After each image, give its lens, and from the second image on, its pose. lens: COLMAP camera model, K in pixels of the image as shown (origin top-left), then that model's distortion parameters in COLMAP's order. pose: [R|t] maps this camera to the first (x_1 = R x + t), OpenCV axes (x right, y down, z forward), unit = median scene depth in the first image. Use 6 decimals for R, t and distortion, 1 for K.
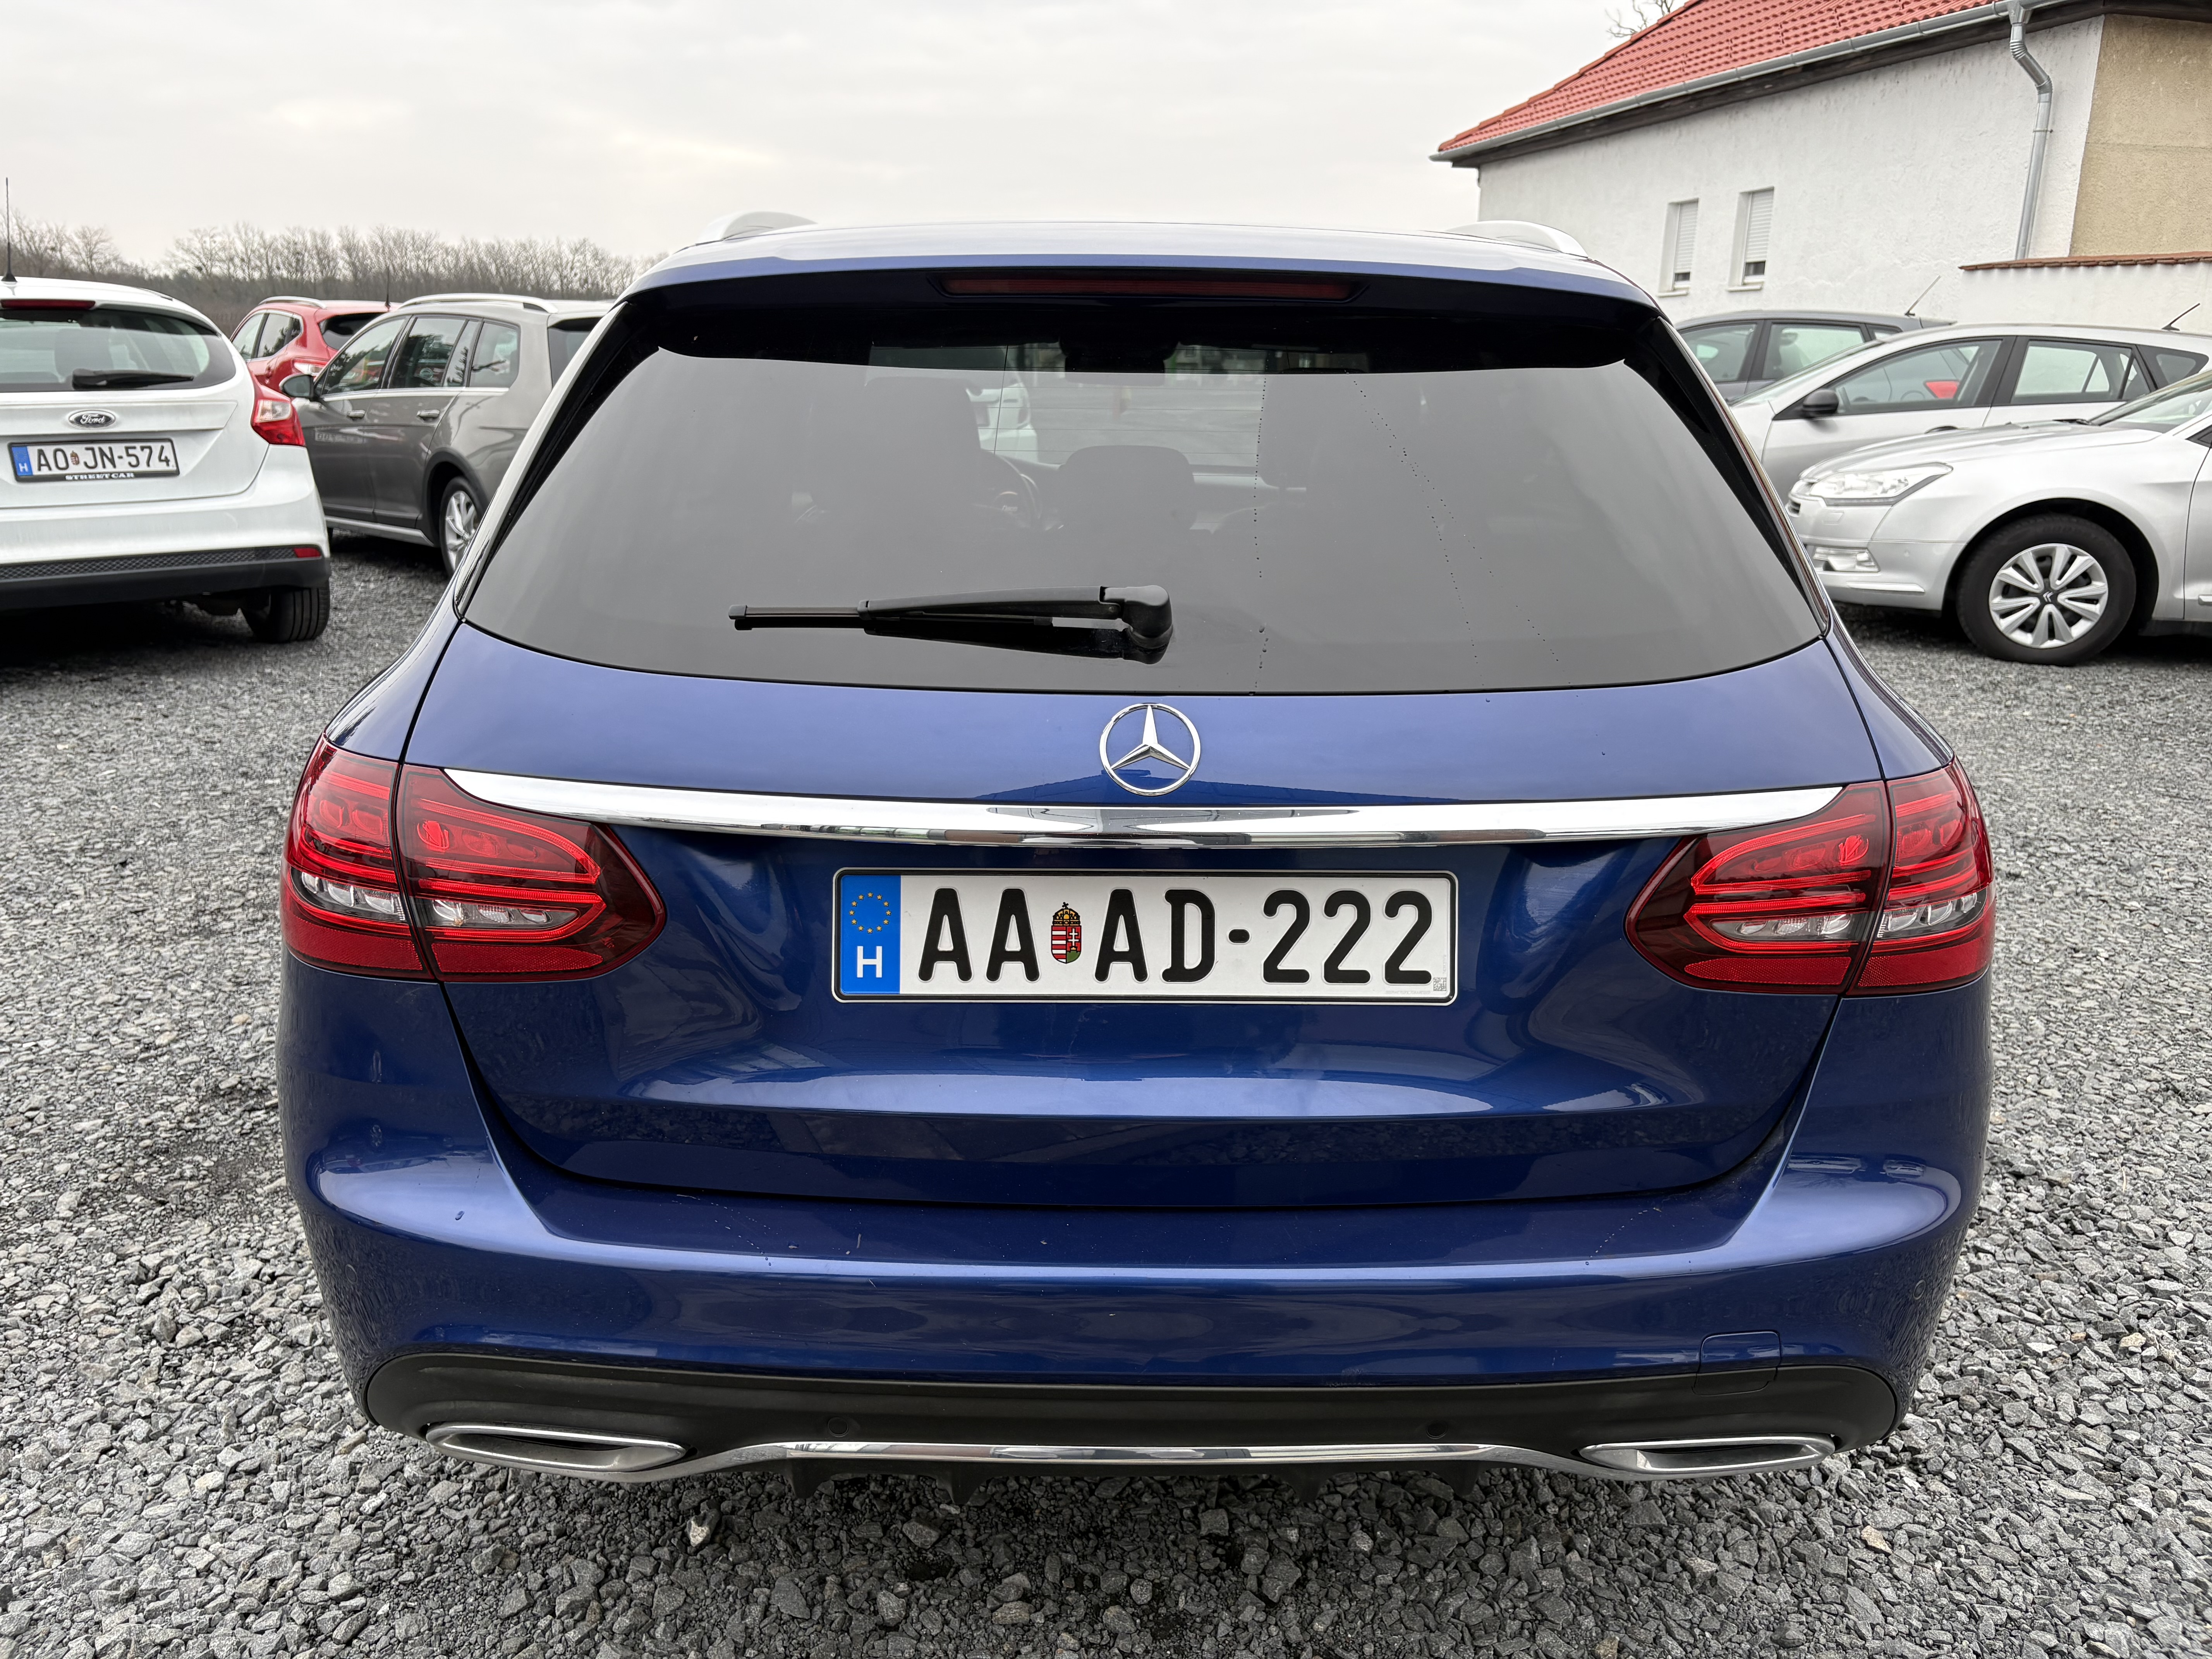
lens RADIAL K [[1692.2, 0, 1119.1], [0, 1692.2, 840.1], [0, 0, 1]] dist [0.049480, -0.064646]
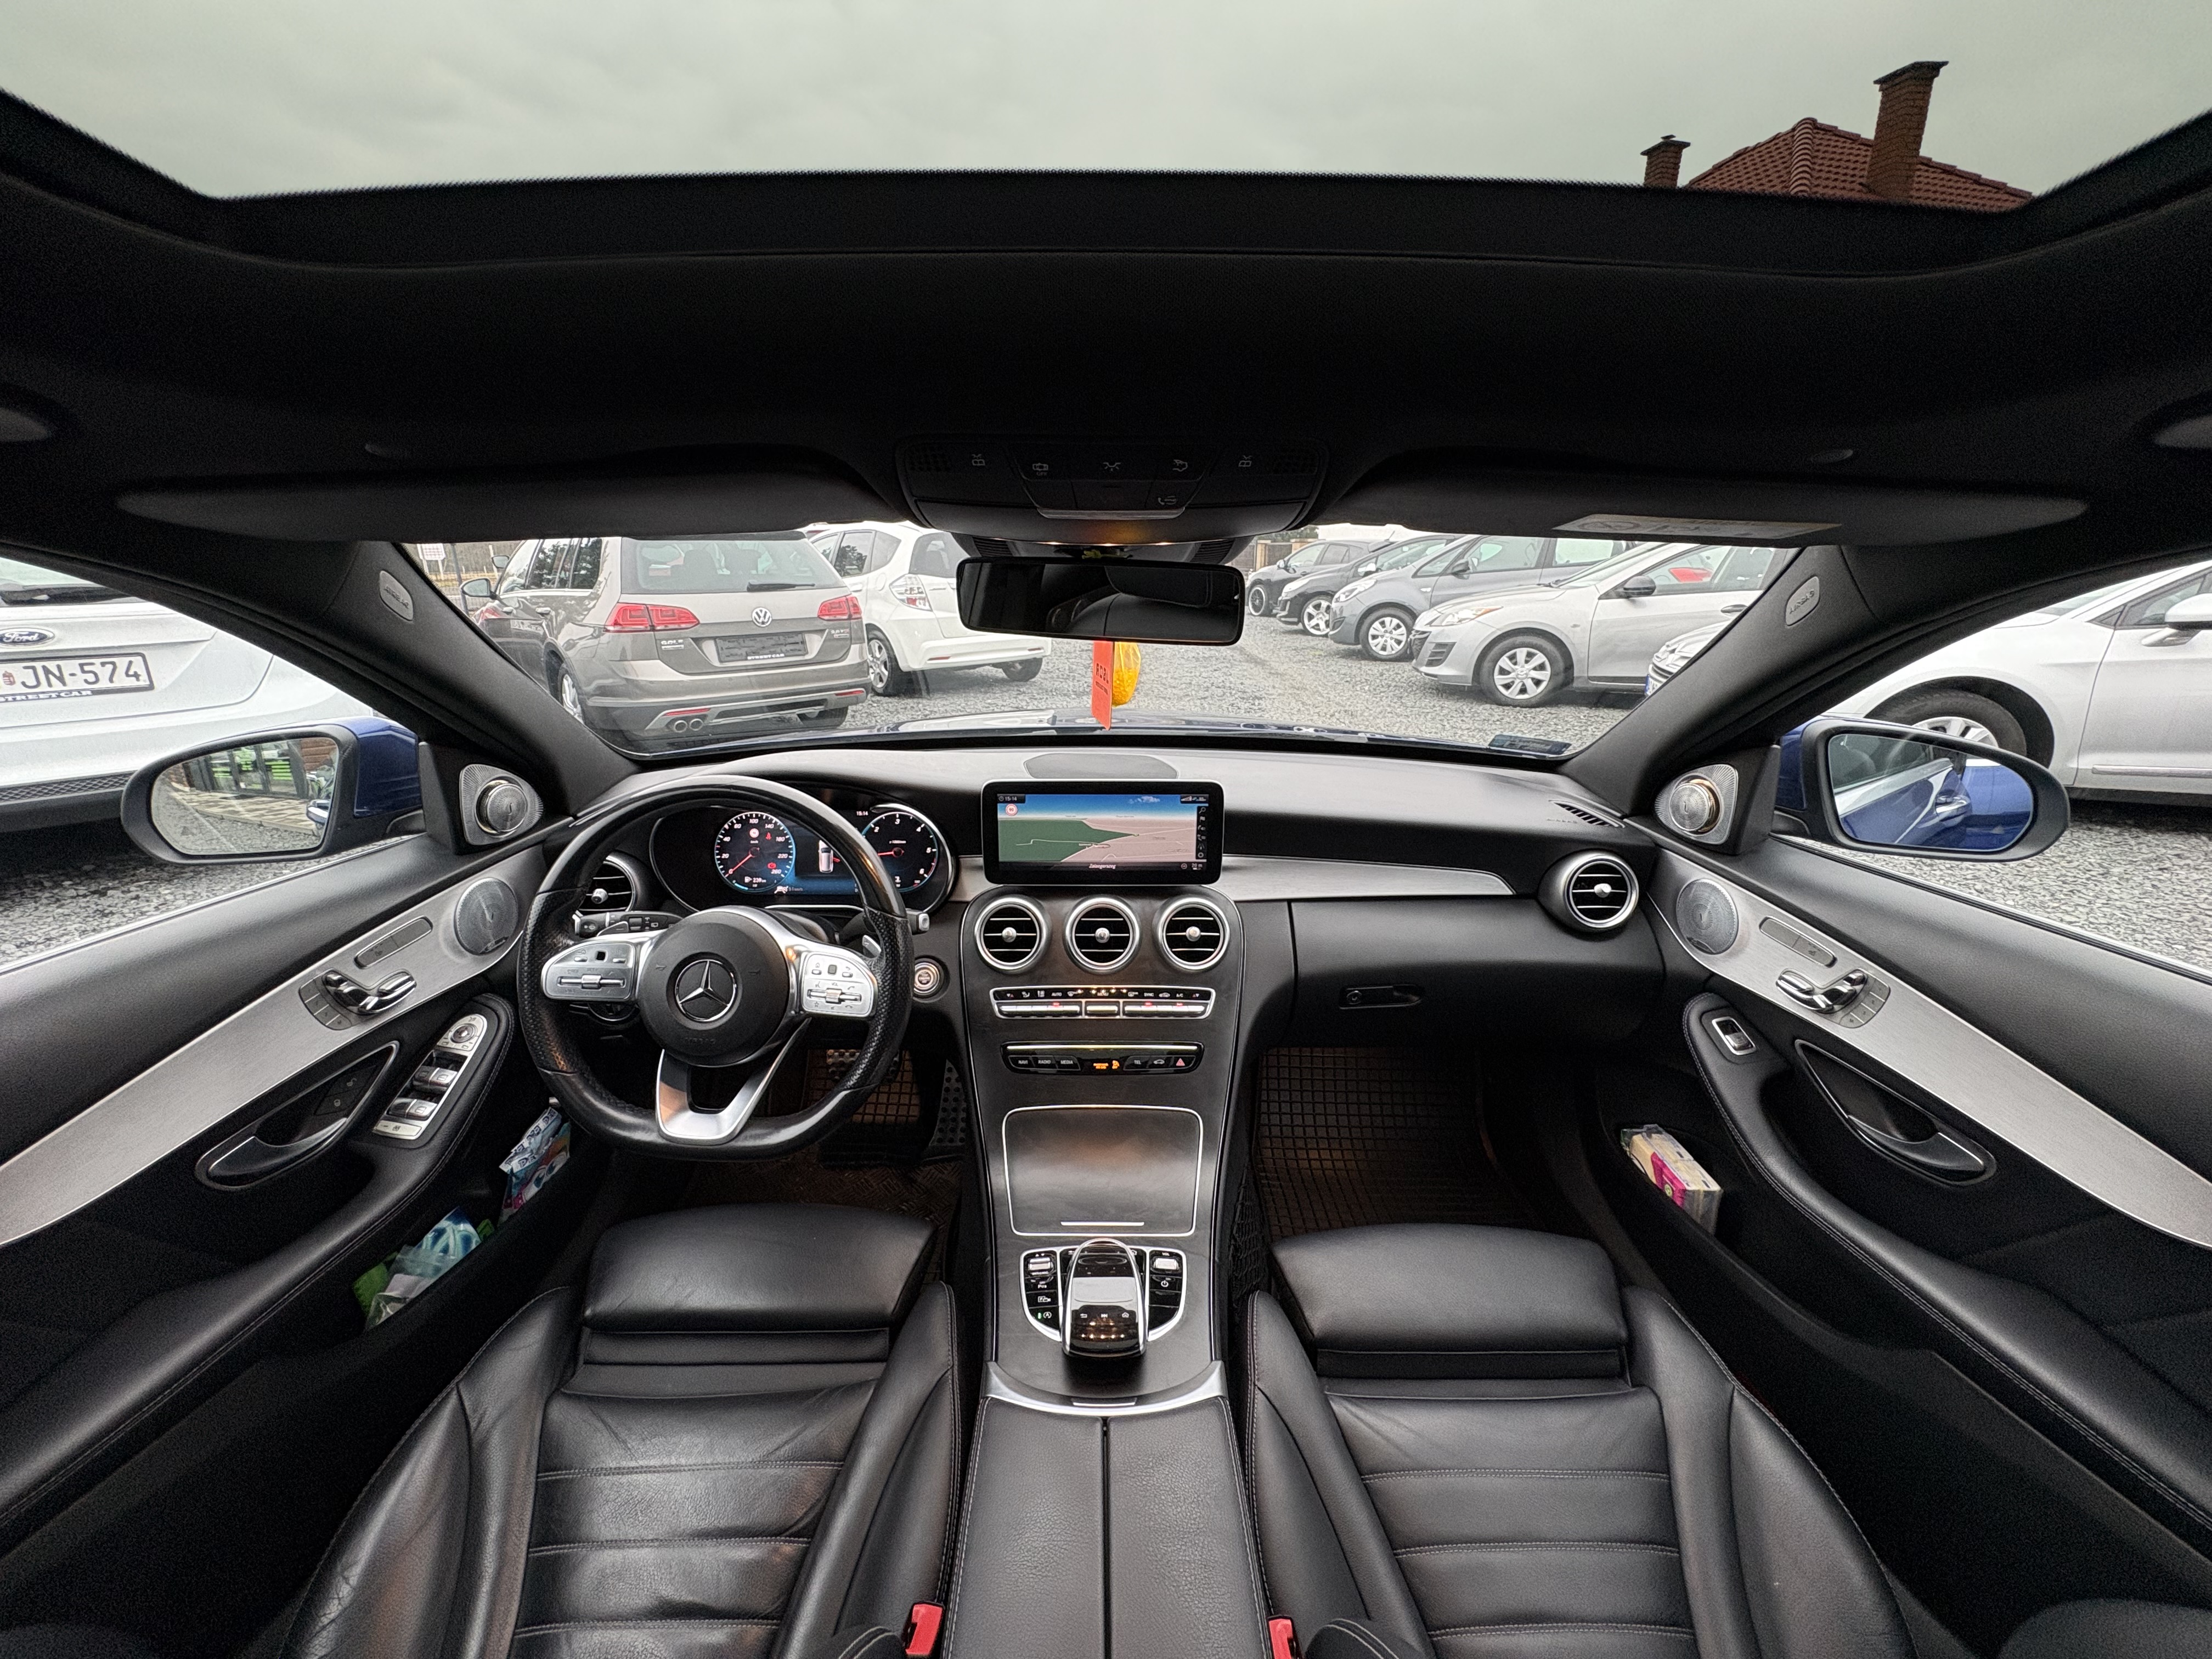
lens RADIAL K [[888.4, 0, 1111.9], [0, 888.4, 809.5], [0, 0, 1]] dist [0.001551, 0.000602]
pose [[0.999948, -0.010229, 0.000099, 0.000369], [0.010228, 0.999945, 0.002350, -0.152020], [-0.000123, -0.002349, 0.999997, 0.527841]]
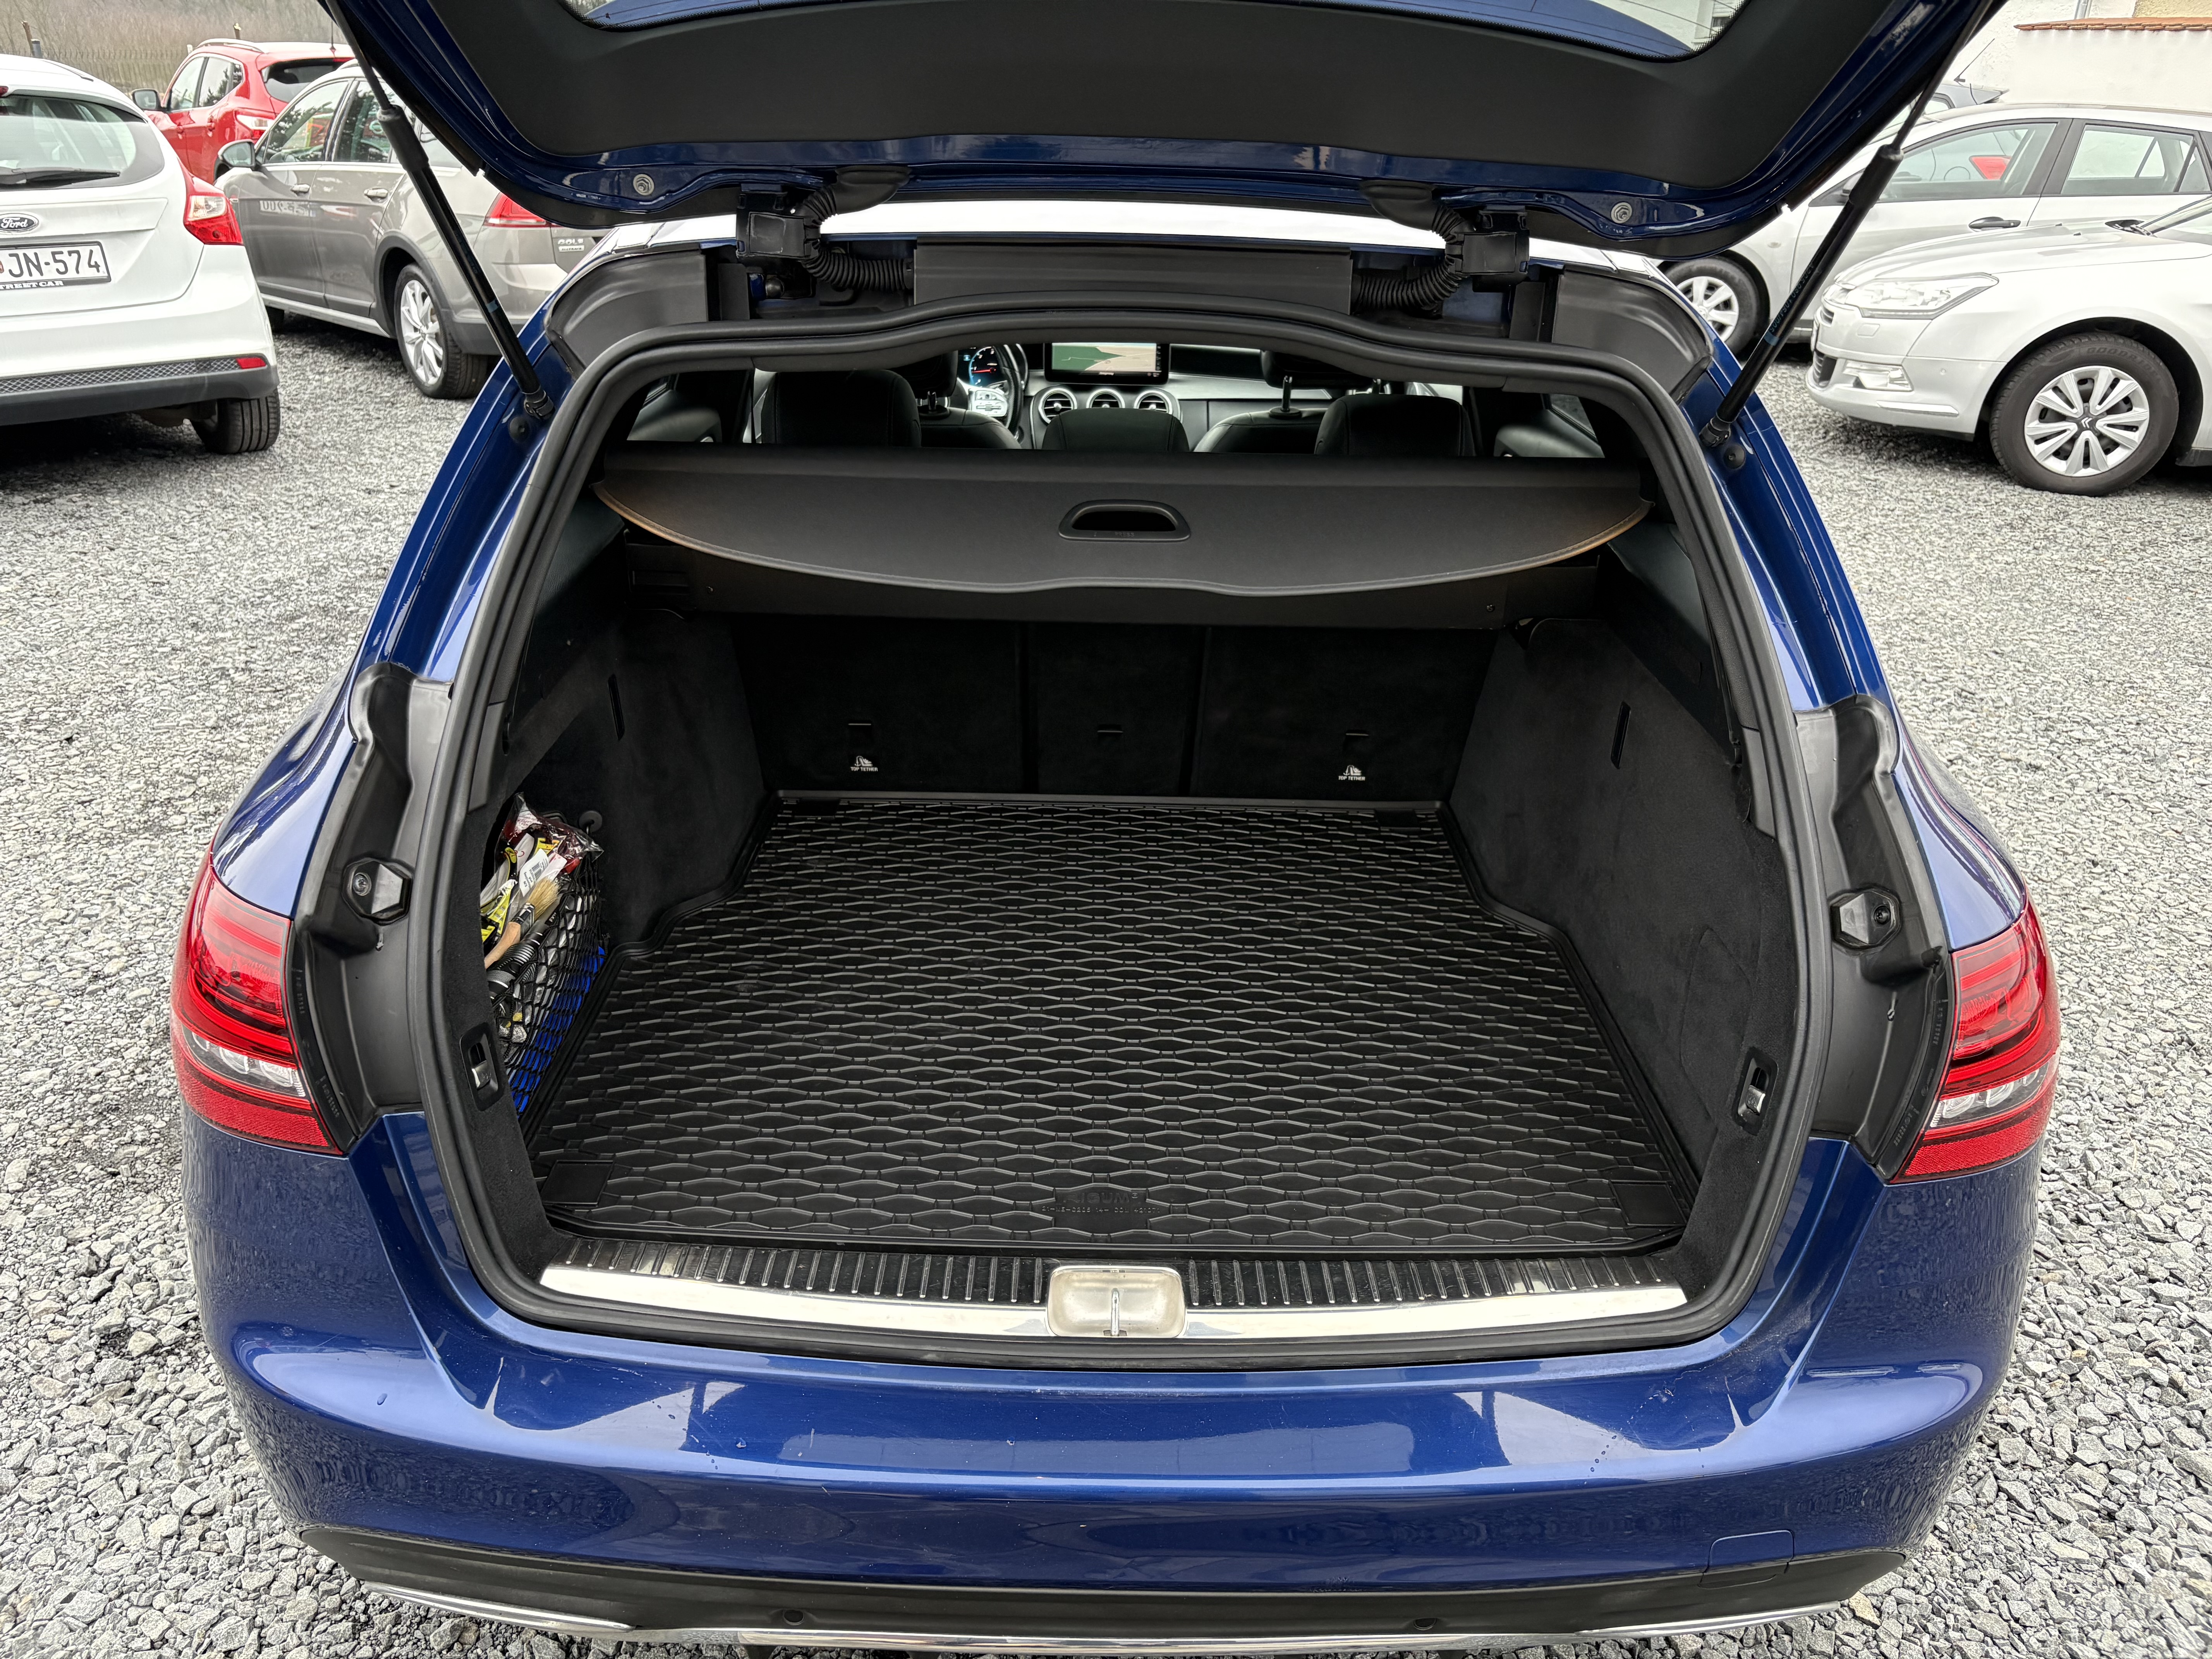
lens RADIAL K [[1692.2, 0, 1108.3], [0, 1692.2, 832.6], [0, 0, 1]] dist [0.049480, -0.064646]
pose [[0.999928, 0.011970, 0.000495, 0.001049], [-0.011921, 0.989963, 0.140826, -0.057061], [0.001196, -0.140822, 0.990034, 0.031365]]
